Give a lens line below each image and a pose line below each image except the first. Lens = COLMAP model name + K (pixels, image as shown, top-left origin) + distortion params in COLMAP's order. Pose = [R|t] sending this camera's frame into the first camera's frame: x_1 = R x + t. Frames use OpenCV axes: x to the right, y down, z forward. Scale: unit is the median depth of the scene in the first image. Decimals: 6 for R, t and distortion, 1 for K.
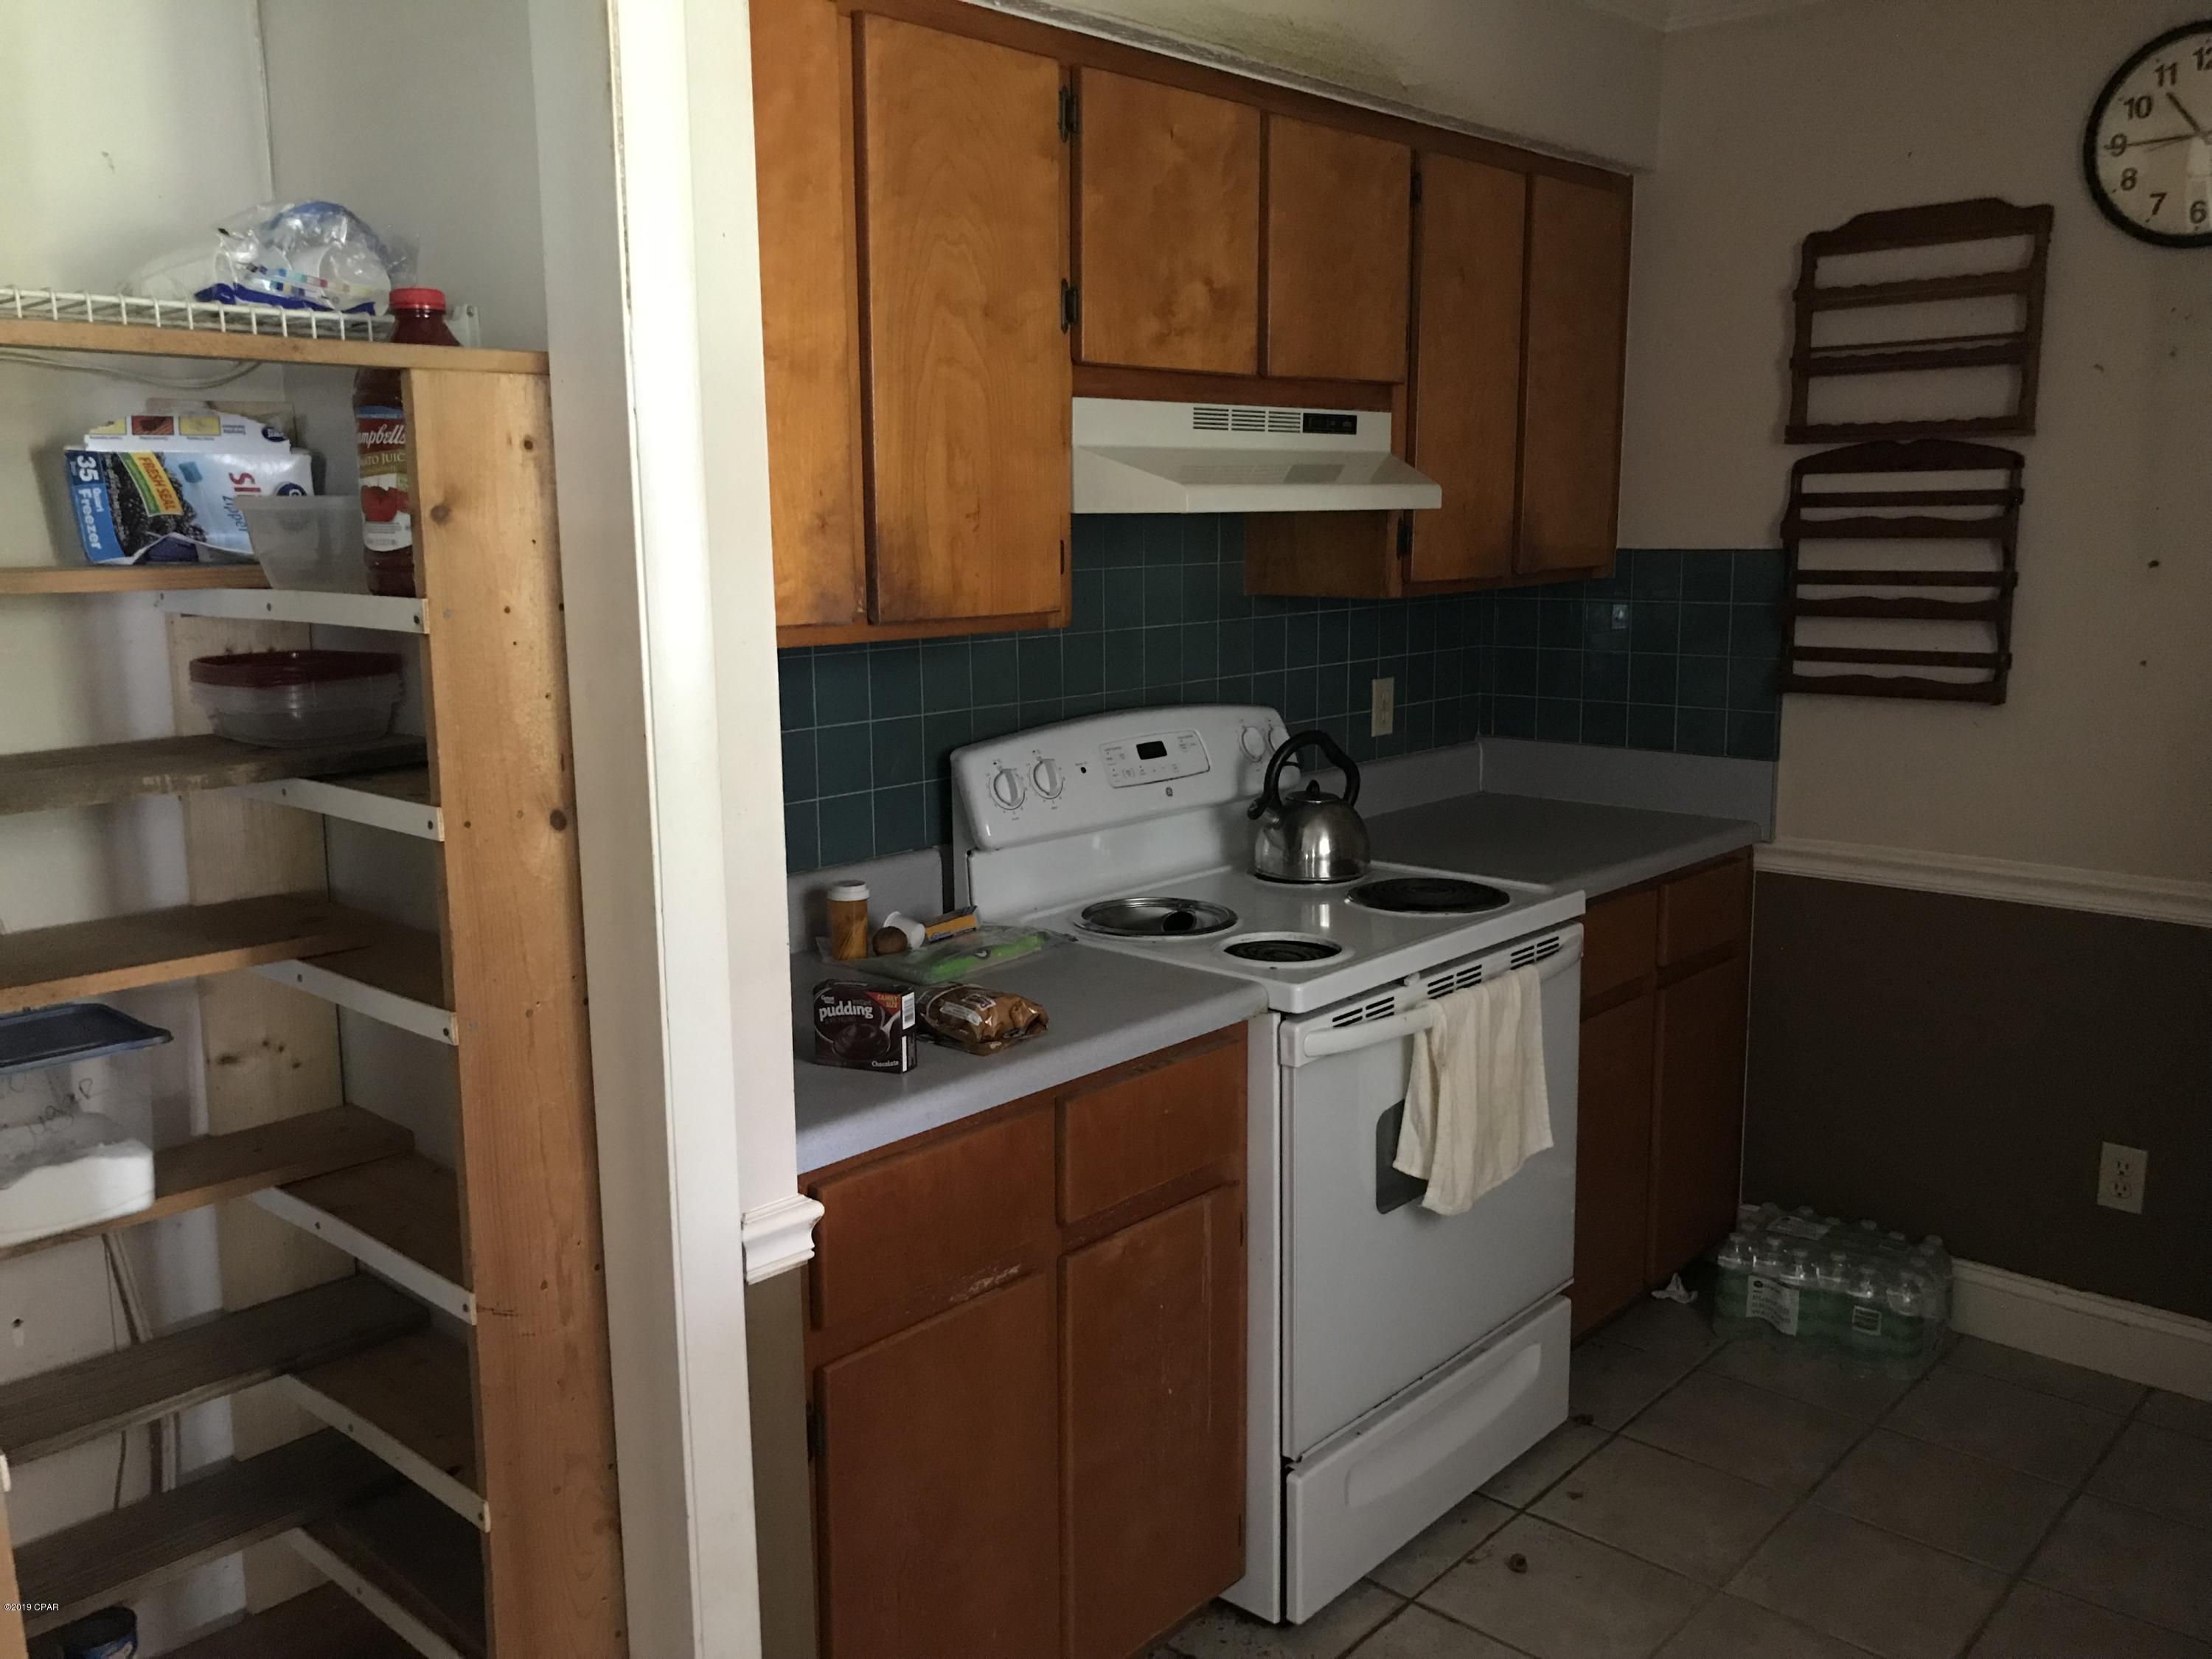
lens RADIAL K [[1807.5, 0, 1105.9], [0, 1807.5, 797.9], [0, 0, 1]] dist [0.035765, -0.047449]
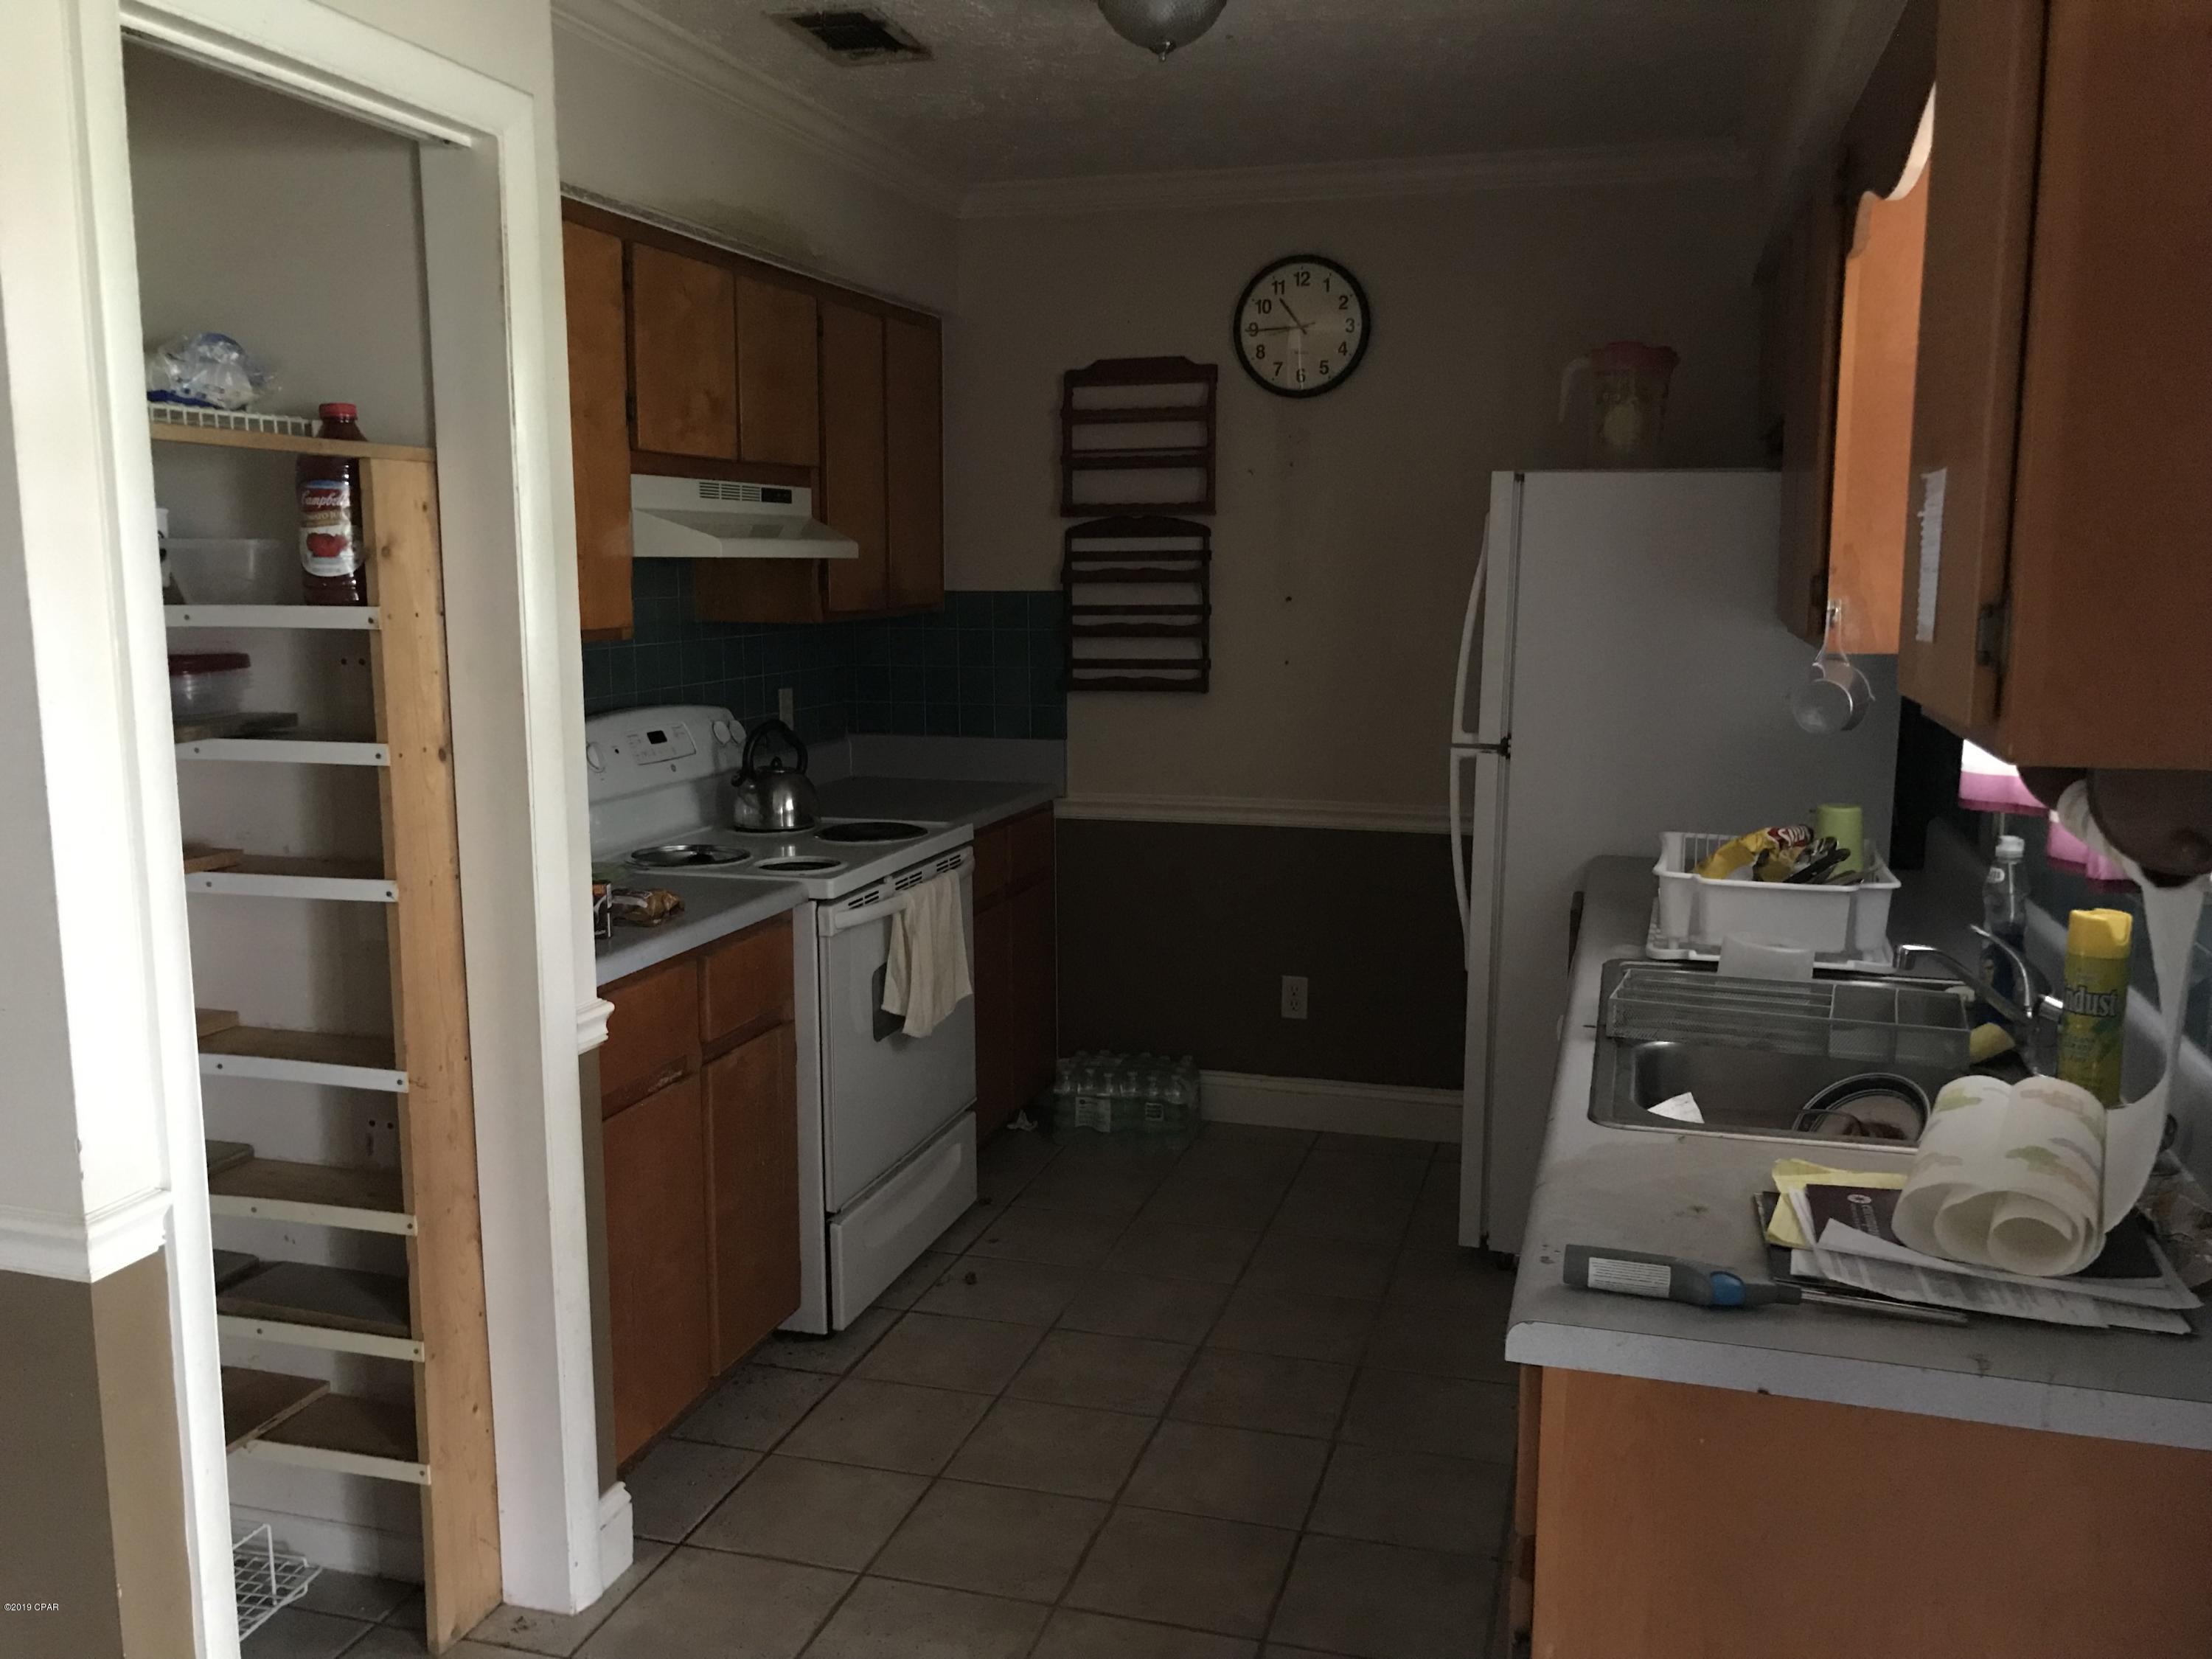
lens RADIAL K [[1807.5, 0, 1105.9], [0, 1807.5, 797.9], [0, 0, 1]] dist [0.035765, -0.047449]
pose [[0.899354, -0.048469, 0.434526, -0.270480], [0.061383, 0.997990, -0.015726, 0.061757], [-0.432891, 0.040816, 0.900522, -0.349941]]
